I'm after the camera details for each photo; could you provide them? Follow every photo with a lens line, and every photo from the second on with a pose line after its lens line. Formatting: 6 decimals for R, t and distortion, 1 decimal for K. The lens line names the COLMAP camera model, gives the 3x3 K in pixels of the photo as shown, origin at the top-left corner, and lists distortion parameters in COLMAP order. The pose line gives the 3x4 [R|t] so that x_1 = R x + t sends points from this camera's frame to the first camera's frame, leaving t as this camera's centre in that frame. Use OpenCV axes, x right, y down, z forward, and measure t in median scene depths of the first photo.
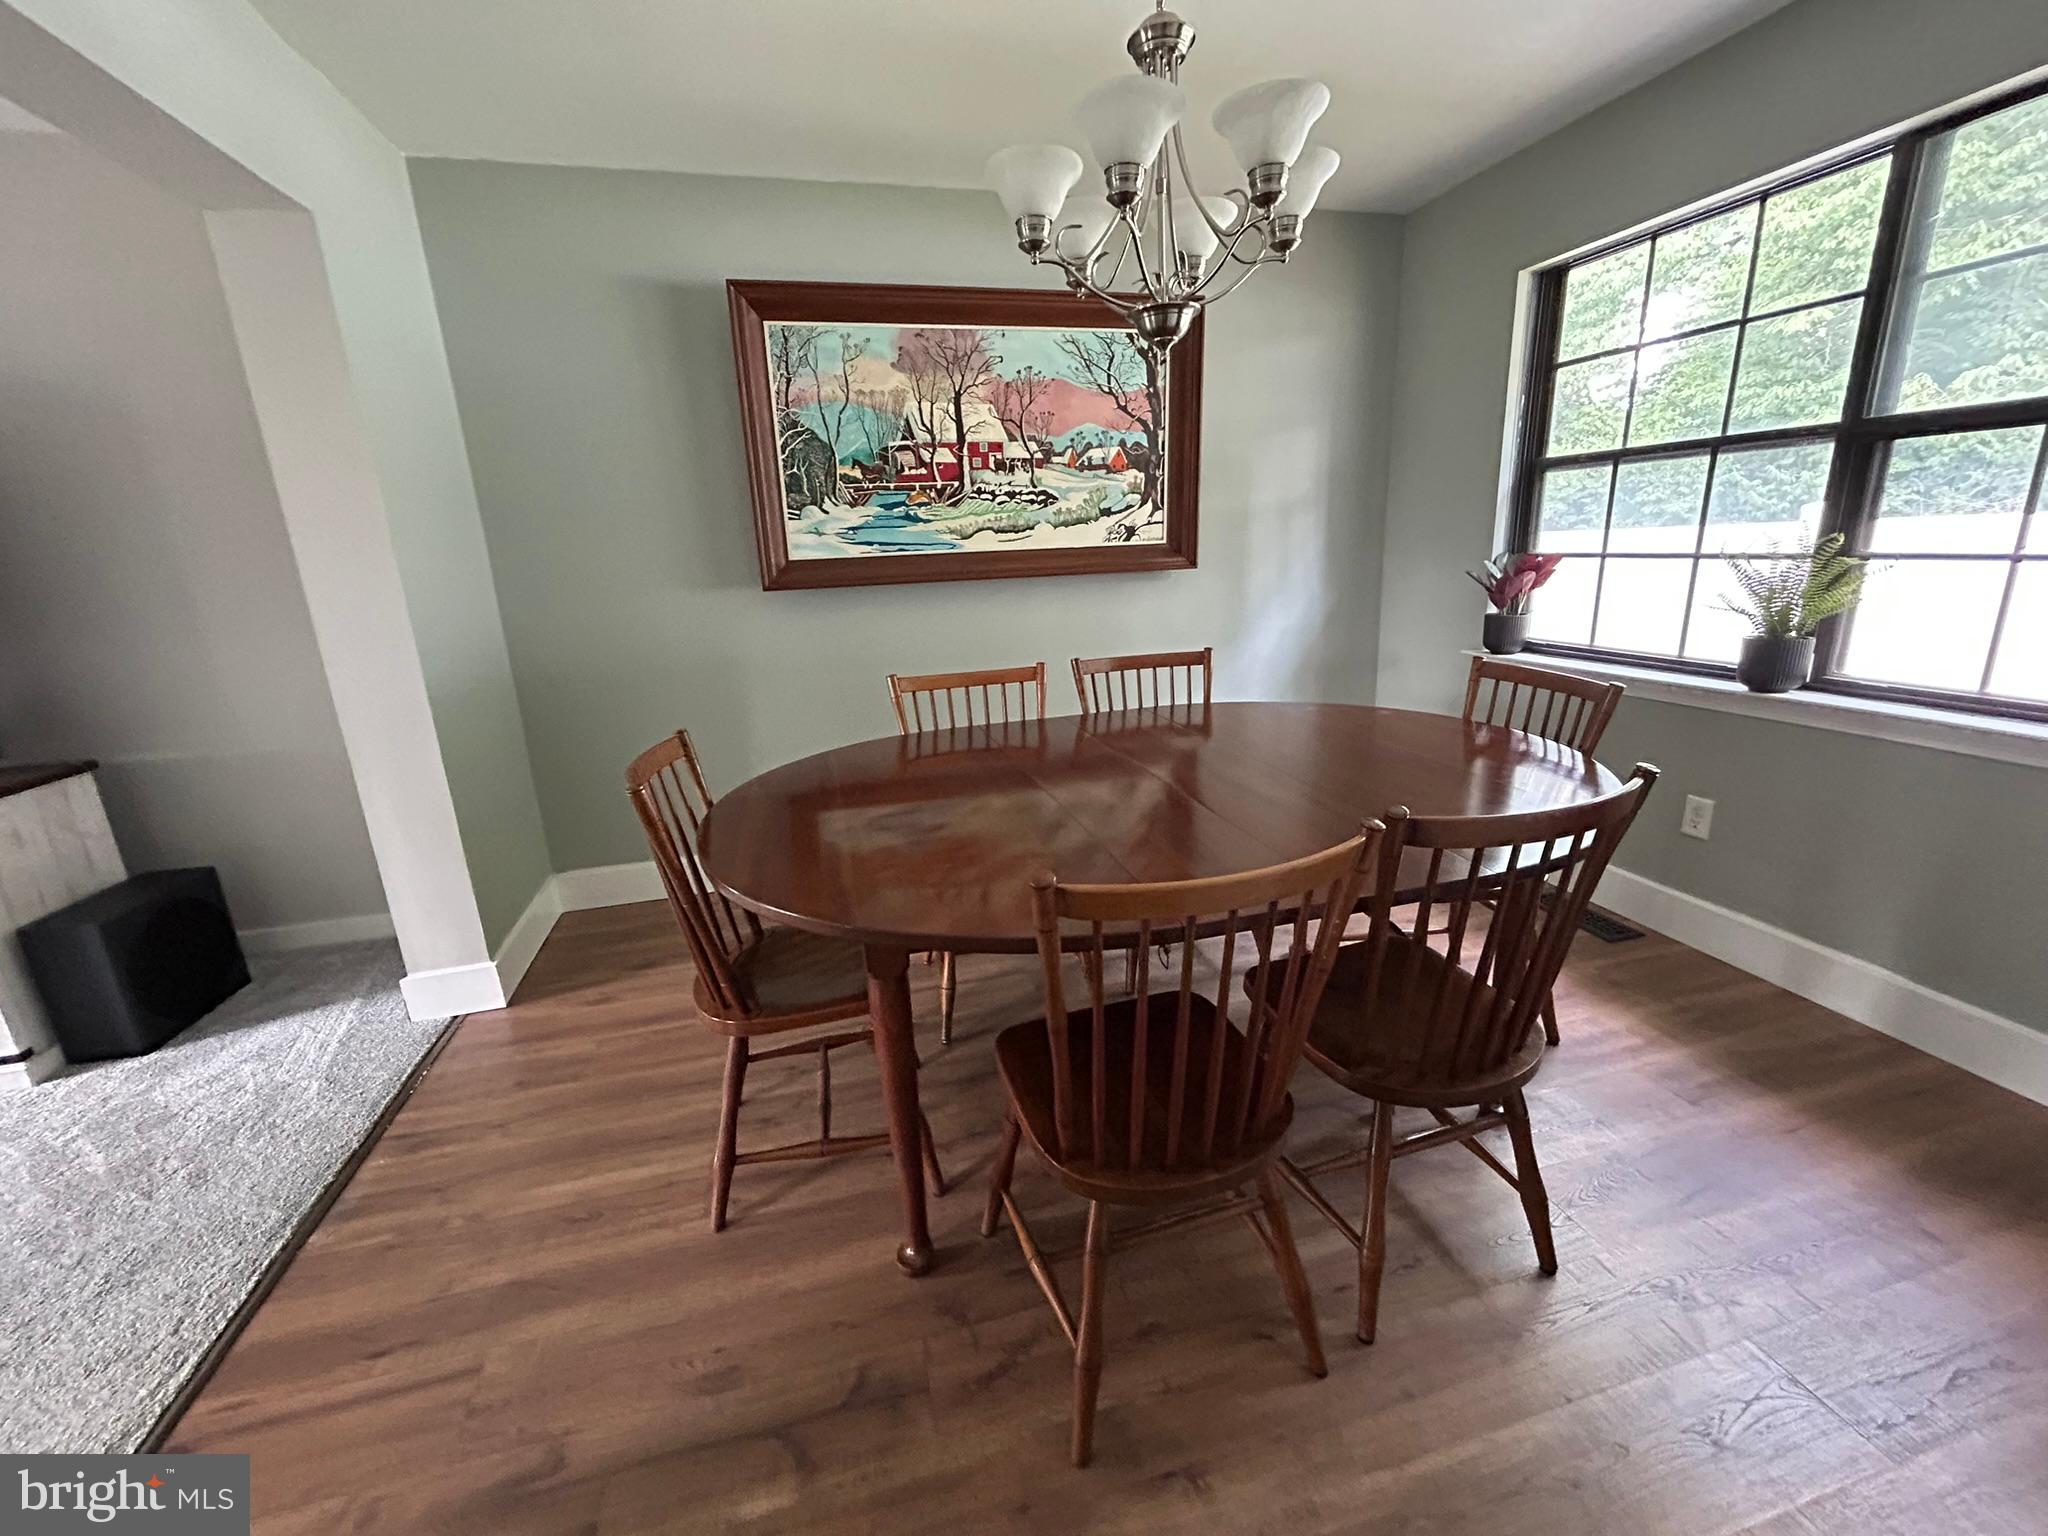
lens RADIAL K [[824.9, 0, 1030.4], [0, 824.9, 756.7], [0, 0, 1]] dist [-0.003905, 0.002065]
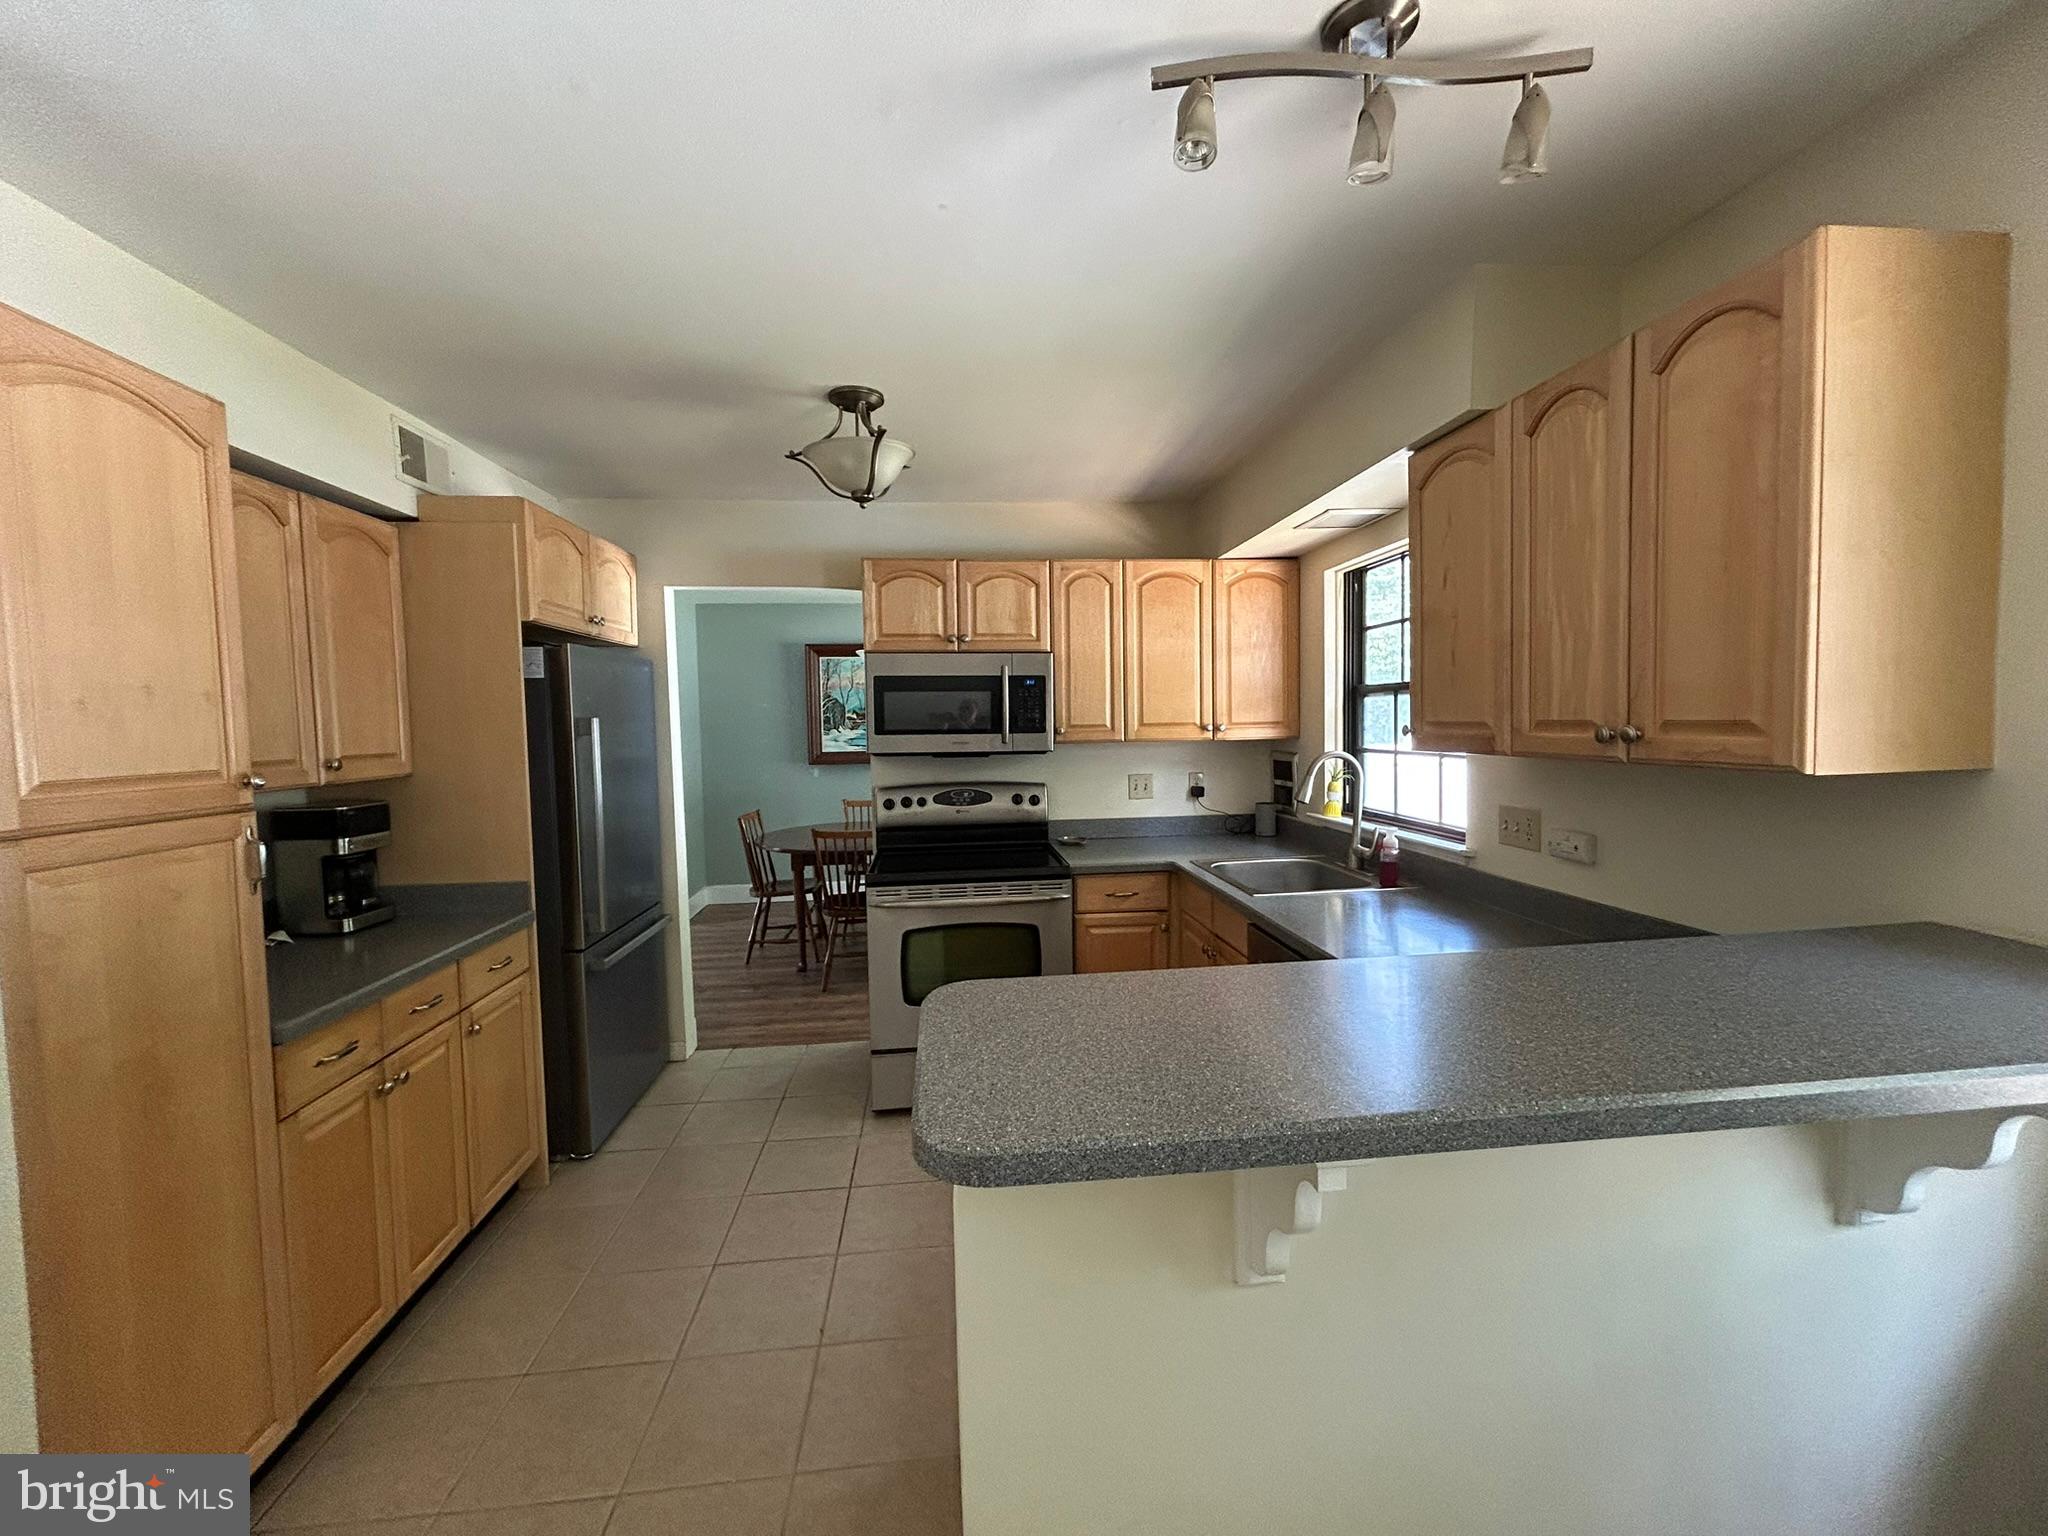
lens RADIAL K [[824.9, 0, 1023.0], [0, 824.9, 752.9], [0, 0, 1]] dist [-0.003905, 0.002065]
pose [[0.985323, 0.020395, -0.169476, 0.623120], [-0.055825, 0.976743, -0.207019, 0.198963], [0.161313, 0.213442, 0.963546, -1.078070]]
